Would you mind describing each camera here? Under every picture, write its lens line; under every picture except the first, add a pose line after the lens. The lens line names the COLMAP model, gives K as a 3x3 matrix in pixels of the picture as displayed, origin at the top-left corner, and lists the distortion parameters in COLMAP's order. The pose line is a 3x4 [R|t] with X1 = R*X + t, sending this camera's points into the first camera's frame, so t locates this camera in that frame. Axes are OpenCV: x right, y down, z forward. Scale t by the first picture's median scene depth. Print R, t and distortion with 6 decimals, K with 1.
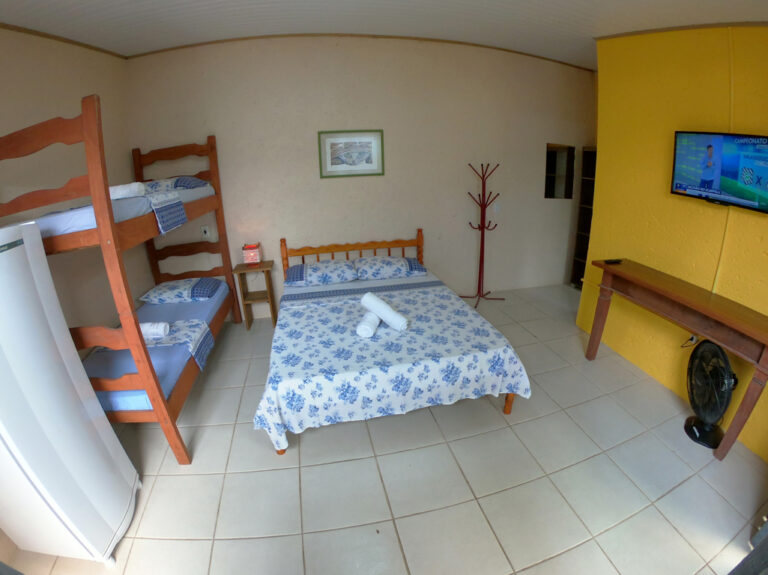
lens RADIAL K [[354.2, 0, 379.2], [0, 354.2, 284.9], [0, 0, 1]] dist [-0.259463, 0.074390]
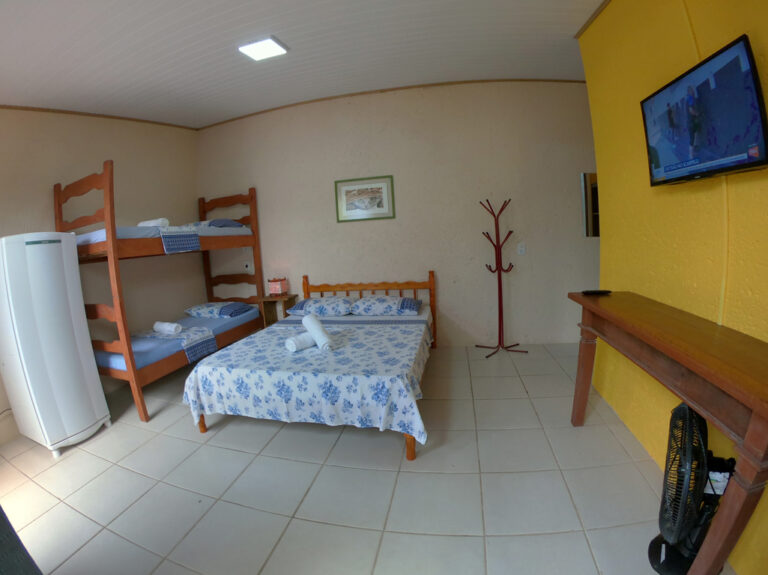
lens RADIAL K [[354.2, 0, 379.2], [0, 354.2, 284.9], [0, 0, 1]] dist [-0.259463, 0.074390]
pose [[0.911644, 0.029445, -0.409924, 0.473678], [-0.106043, 0.980508, -0.165403, 0.069650], [0.397064, 0.194259, 0.896997, 0.078458]]
